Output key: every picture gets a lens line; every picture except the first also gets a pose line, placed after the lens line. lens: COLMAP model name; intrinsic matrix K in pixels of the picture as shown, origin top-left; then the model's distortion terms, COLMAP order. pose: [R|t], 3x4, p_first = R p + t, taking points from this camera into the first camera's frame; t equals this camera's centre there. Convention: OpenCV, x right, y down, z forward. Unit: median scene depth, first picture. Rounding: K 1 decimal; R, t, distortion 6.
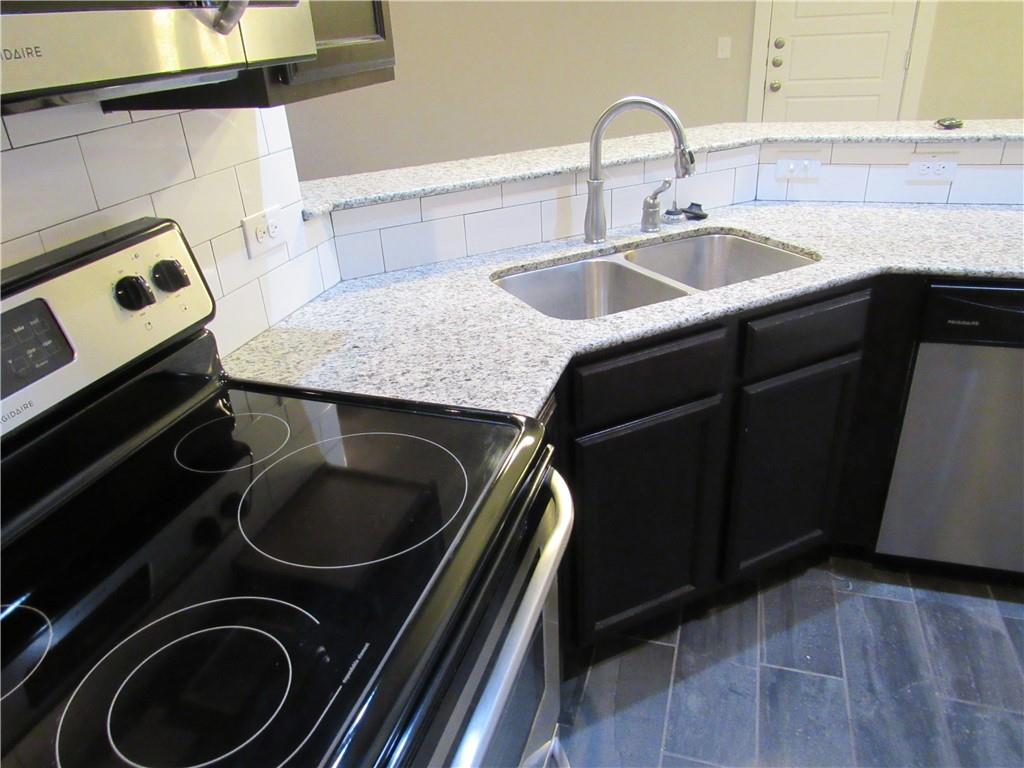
lens RADIAL K [[731.7, 0, 512.0], [0, 731.7, 384.0], [0, 0, 1]] dist [-0.024977, 0.000426]
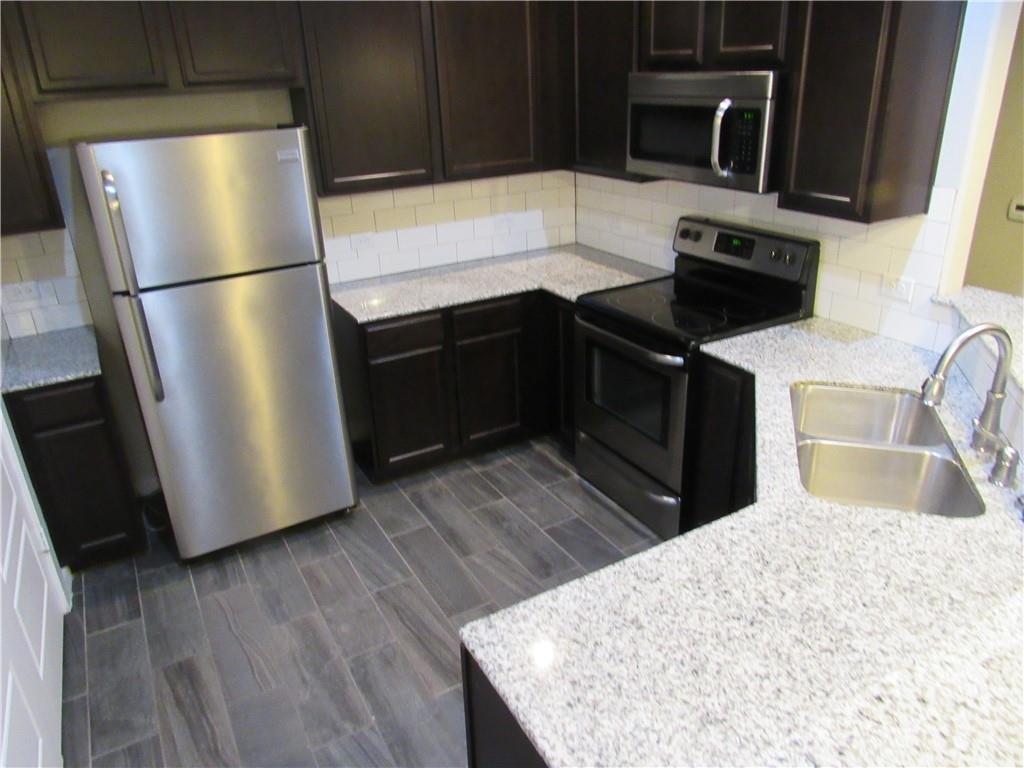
lens RADIAL K [[731.7, 0, 512.0], [0, 731.7, 384.0], [0, 0, 1]] dist [-0.024977, 0.000426]
pose [[-0.680794, 0.362689, -0.636377, 1.382545], [-0.266302, 0.686795, 0.676311, -0.908612], [0.682351, 0.629897, -0.370981, 1.060163]]
